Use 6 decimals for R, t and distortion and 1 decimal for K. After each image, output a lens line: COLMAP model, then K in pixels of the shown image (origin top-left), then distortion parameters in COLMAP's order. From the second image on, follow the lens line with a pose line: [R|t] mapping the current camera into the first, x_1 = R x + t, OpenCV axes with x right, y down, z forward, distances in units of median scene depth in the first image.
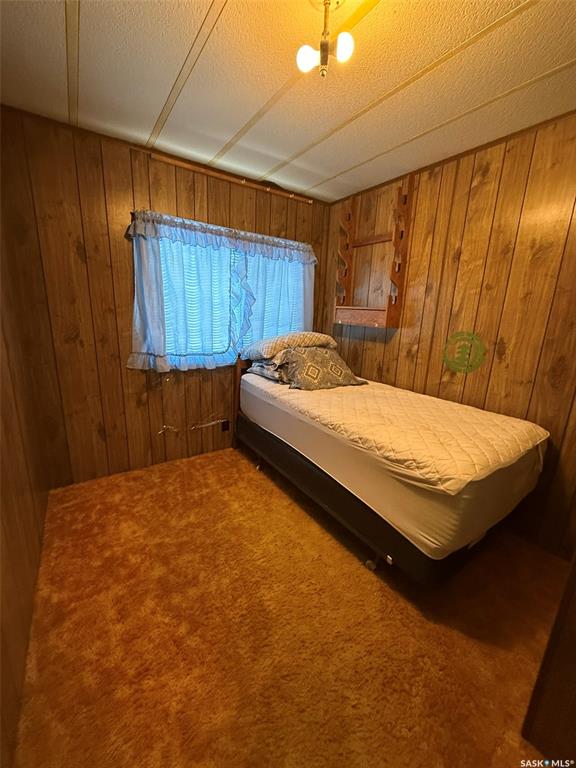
lens RADIAL K [[306.6, 0, 288.0], [0, 306.6, 380.4], [0, 0, 1]] dist [-0.000299, 0.000104]
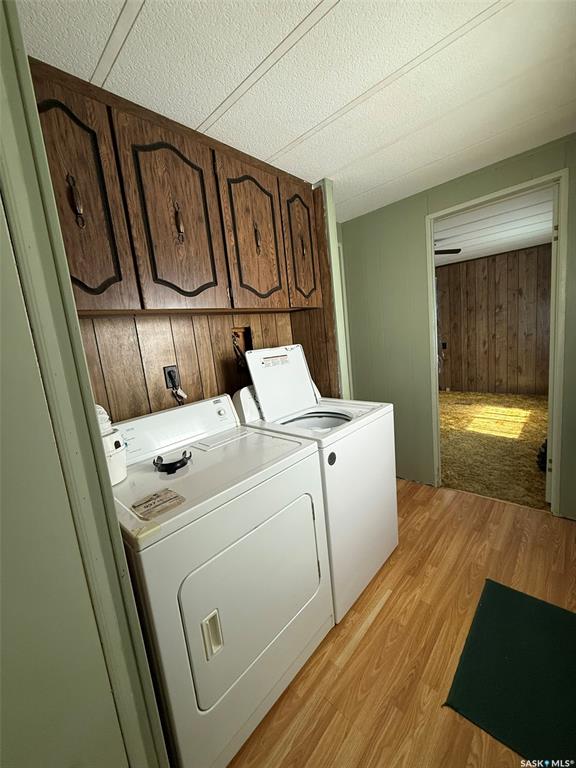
lens RADIAL K [[306.6, 0, 288.0], [0, 306.6, 380.4], [0, 0, 1]] dist [-0.000299, 0.000104]
pose [[0.966596, -0.166457, 0.194894, -1.784432], [0.182893, 0.980674, -0.069494, -0.190615], [-0.179560, 0.102818, 0.978359, -1.238704]]
